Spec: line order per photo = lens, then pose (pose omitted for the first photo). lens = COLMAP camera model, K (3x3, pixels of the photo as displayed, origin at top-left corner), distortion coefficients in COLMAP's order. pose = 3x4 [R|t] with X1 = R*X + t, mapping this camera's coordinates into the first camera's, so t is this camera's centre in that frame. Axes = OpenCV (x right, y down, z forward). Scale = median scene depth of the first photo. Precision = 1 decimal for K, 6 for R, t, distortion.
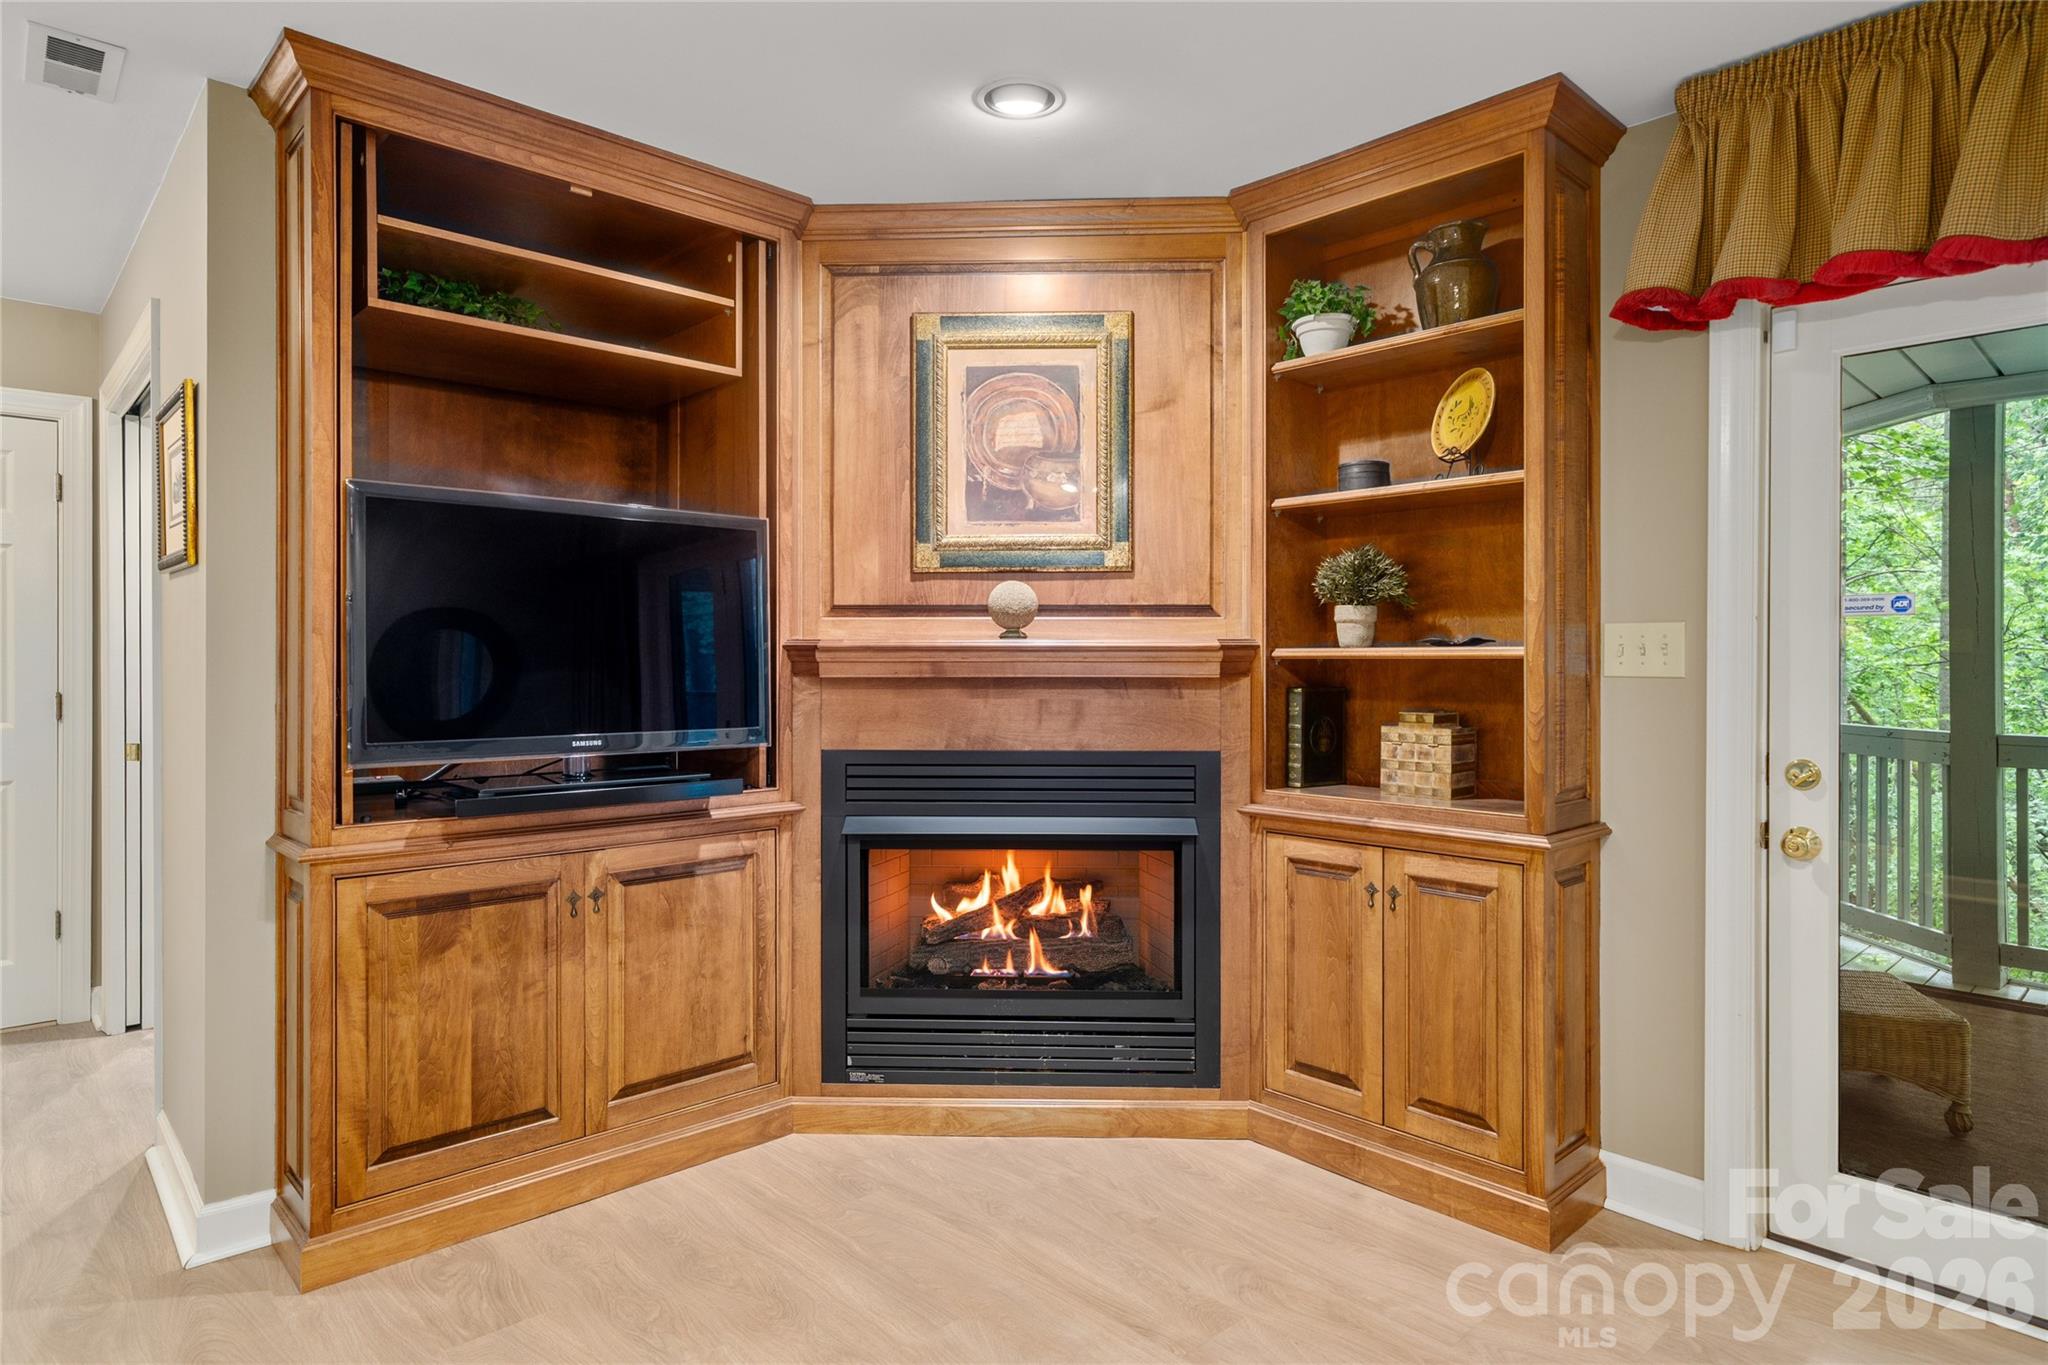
lens RADIAL K [[1157.9, 0, 1024.8], [0, 1157.9, 666.6], [0, 0, 1]] dist [-0.003127, 0.003346]
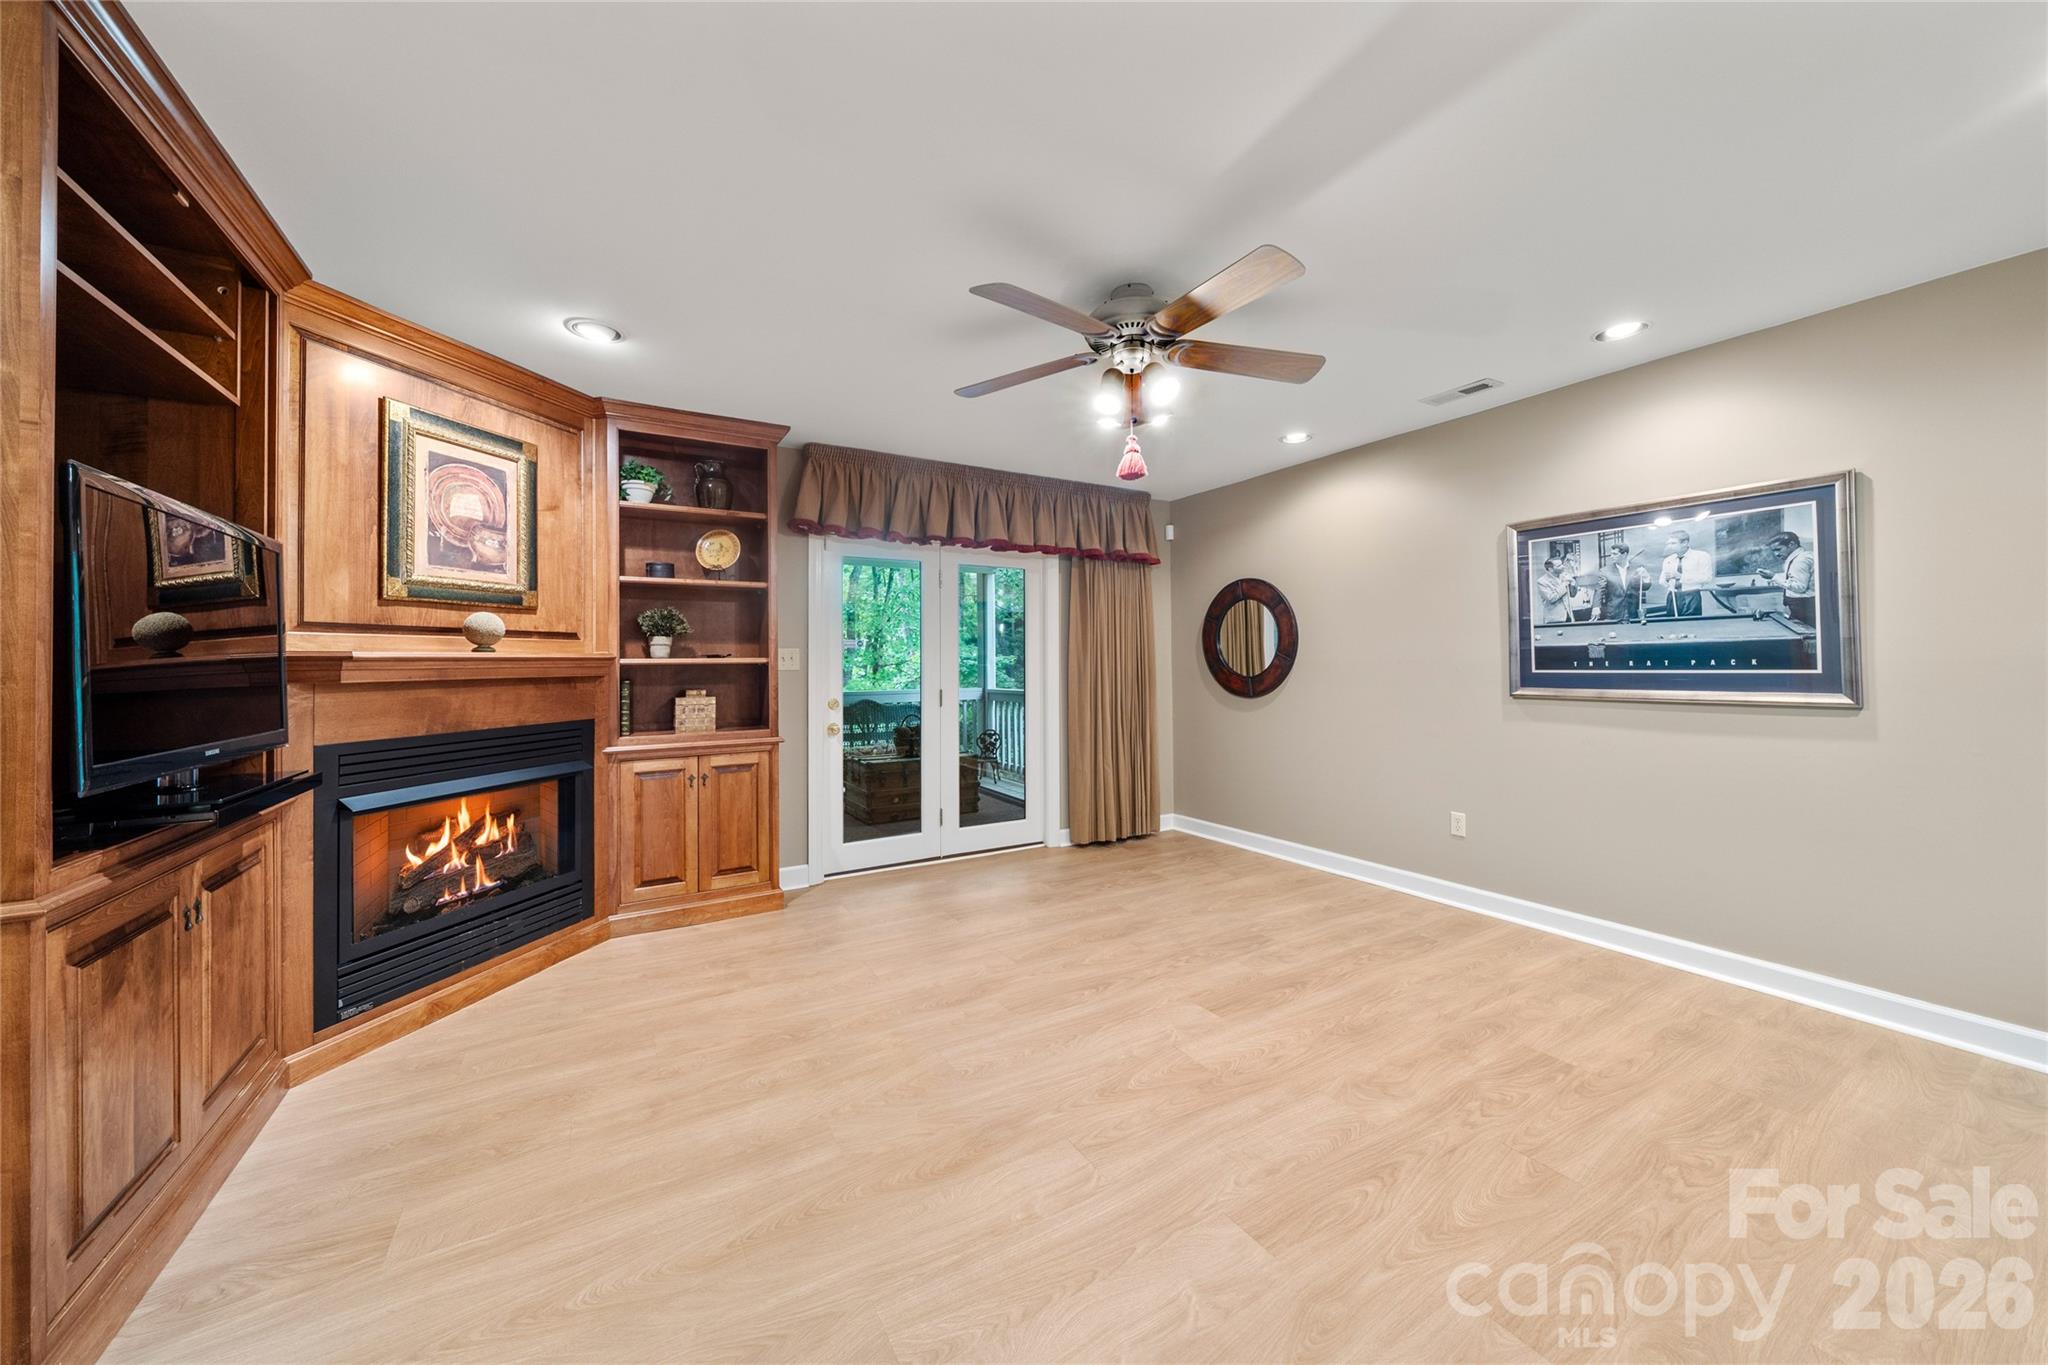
lens RADIAL K [[716.6, 0, 1018.7], [0, 716.6, 664.6], [0, 0, 1]] dist [-0.005305, -0.000167]
pose [[0.219936, -0.007338, 0.975487, -0.713925], [0.015894, 0.999866, 0.003938, -0.001452], [-0.975385, 0.014638, 0.220023, 0.148447]]
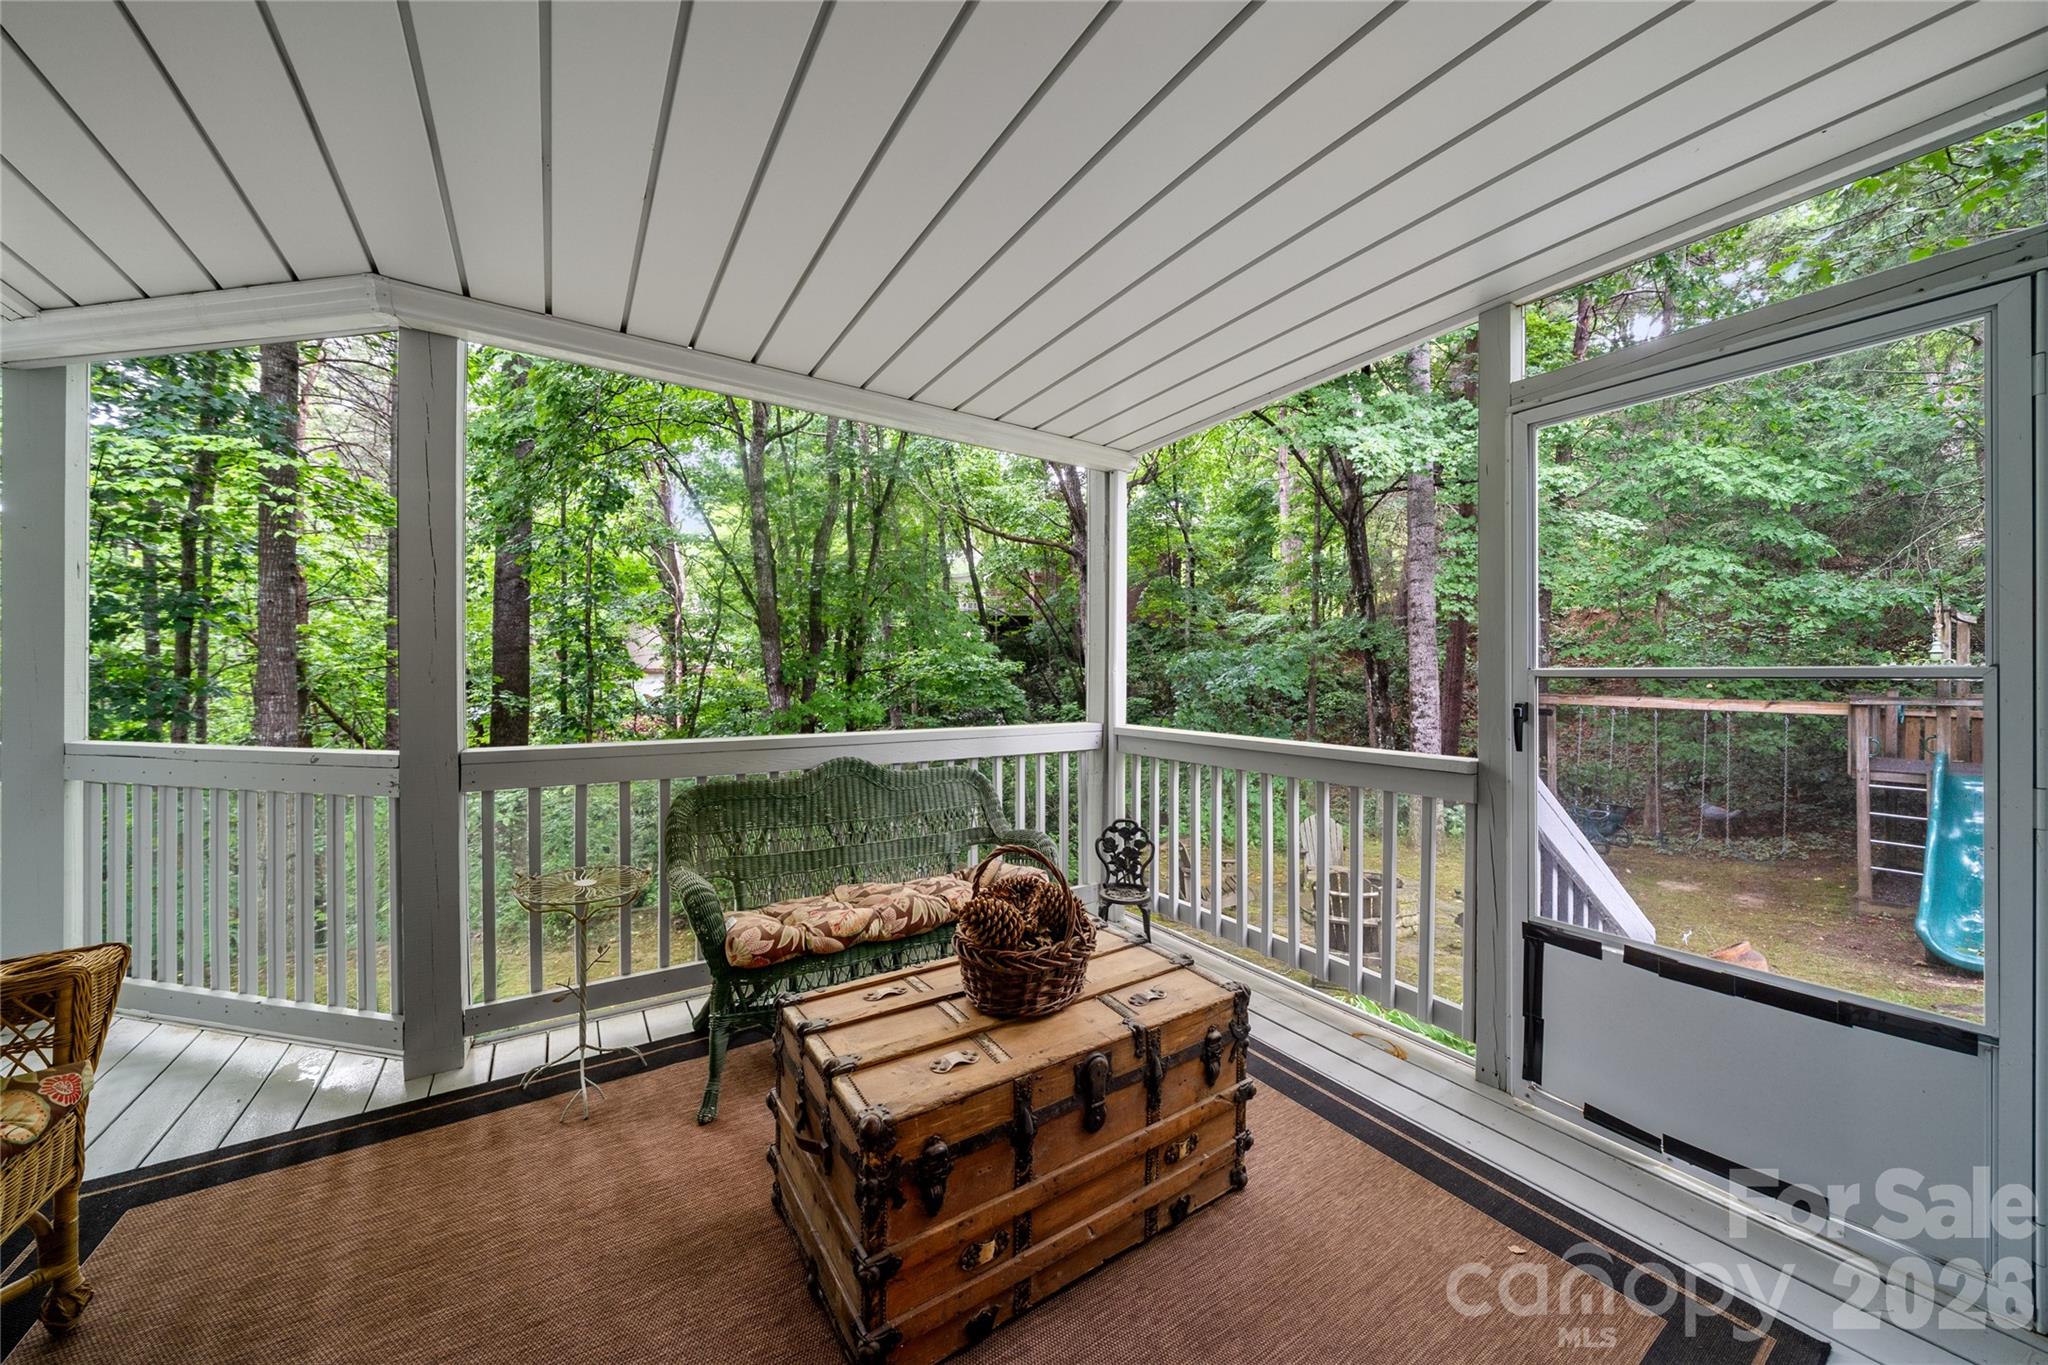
lens RADIAL K [[716.6, 0, 1021.5], [0, 716.6, 671.3], [0, 0, 1]] dist [-0.005305, -0.000167]
pose [[0.173869, -0.001398, 0.984768, 0.622409], [0.000560, 0.999999, 0.001321, 0.001120], [-0.984769, 0.000322, 0.173869, 0.785383]]
